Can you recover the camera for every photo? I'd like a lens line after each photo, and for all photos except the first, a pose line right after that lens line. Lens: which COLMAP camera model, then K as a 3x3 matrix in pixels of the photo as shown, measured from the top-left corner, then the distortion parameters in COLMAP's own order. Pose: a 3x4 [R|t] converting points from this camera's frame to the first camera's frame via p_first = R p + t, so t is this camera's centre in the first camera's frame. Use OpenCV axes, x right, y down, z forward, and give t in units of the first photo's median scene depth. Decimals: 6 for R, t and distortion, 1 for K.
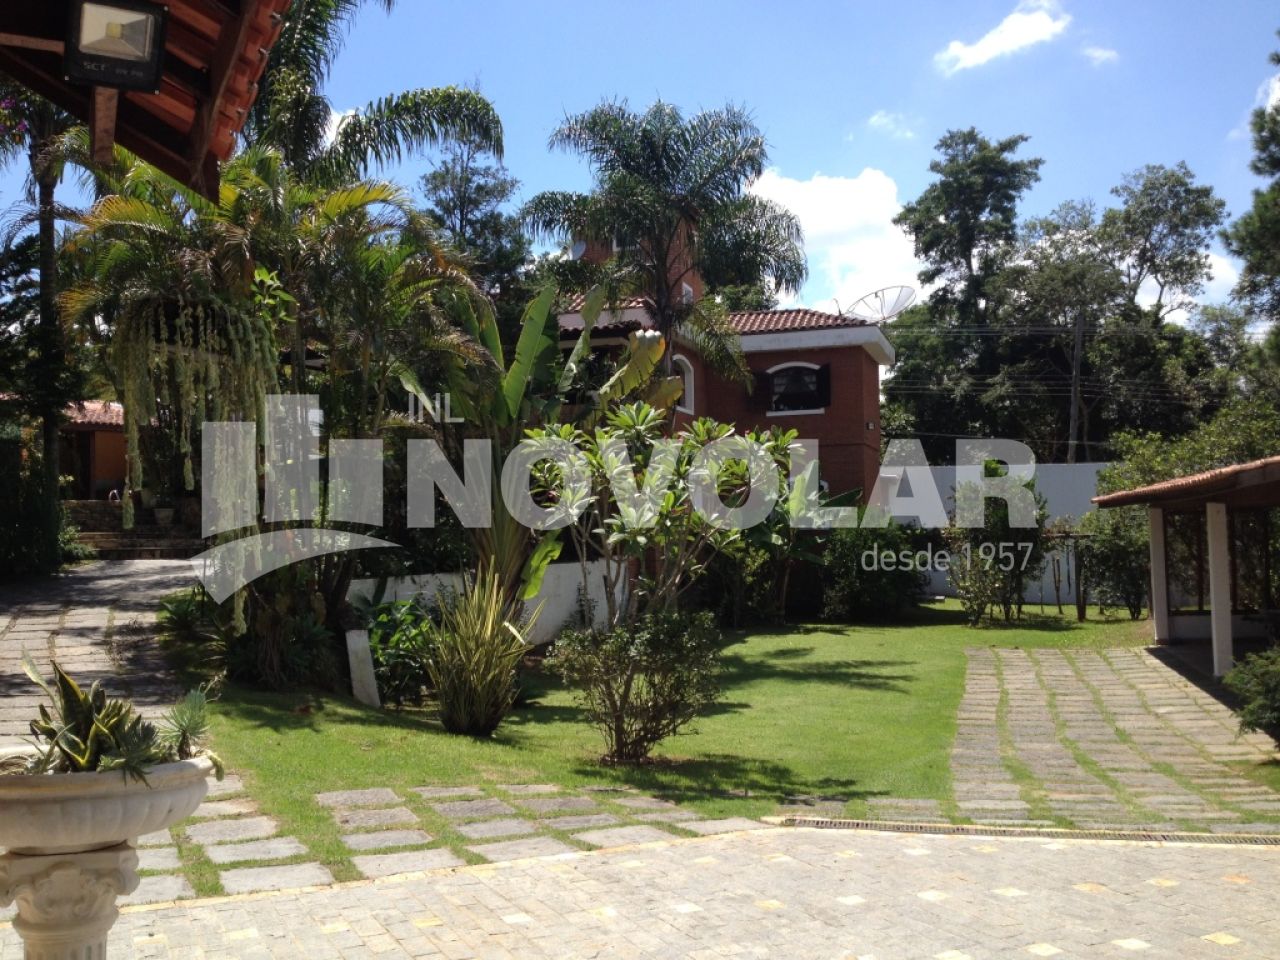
lens RADIAL K [[1233.6, 0, 640.0], [0, 1233.6, 480.0], [0, 0, 1]] dist [0.179904, -0.268969]
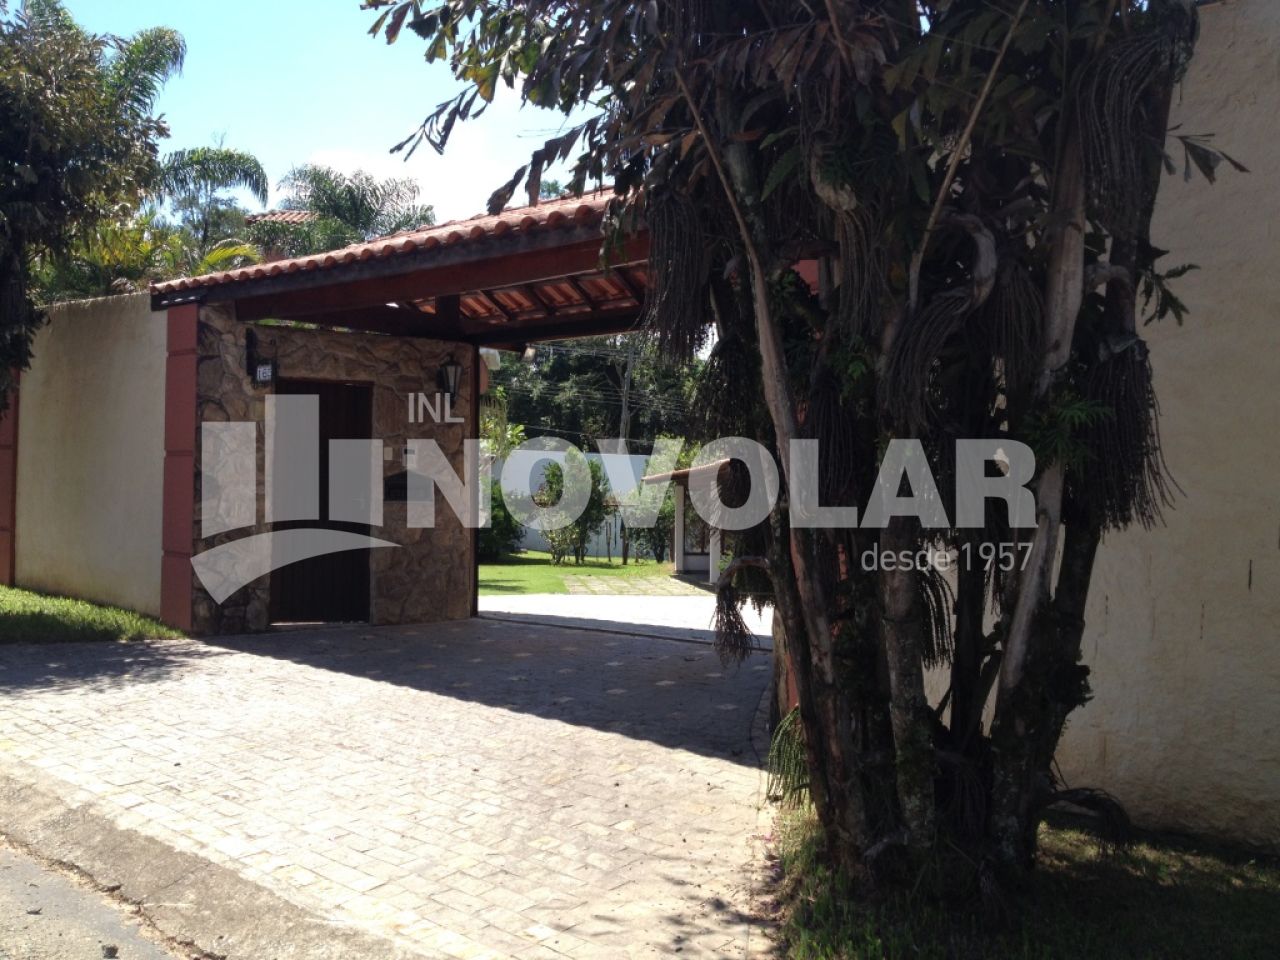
lens RADIAL K [[1233.6, 0, 640.0], [0, 1233.6, 480.0], [0, 0, 1]] dist [0.179904, -0.268969]
pose [[0.929823, 0.052272, 0.364276, -0.145387], [-0.057881, 0.998313, 0.004489, 0.008995], [-0.363427, -0.025259, 0.931280, -0.300121]]
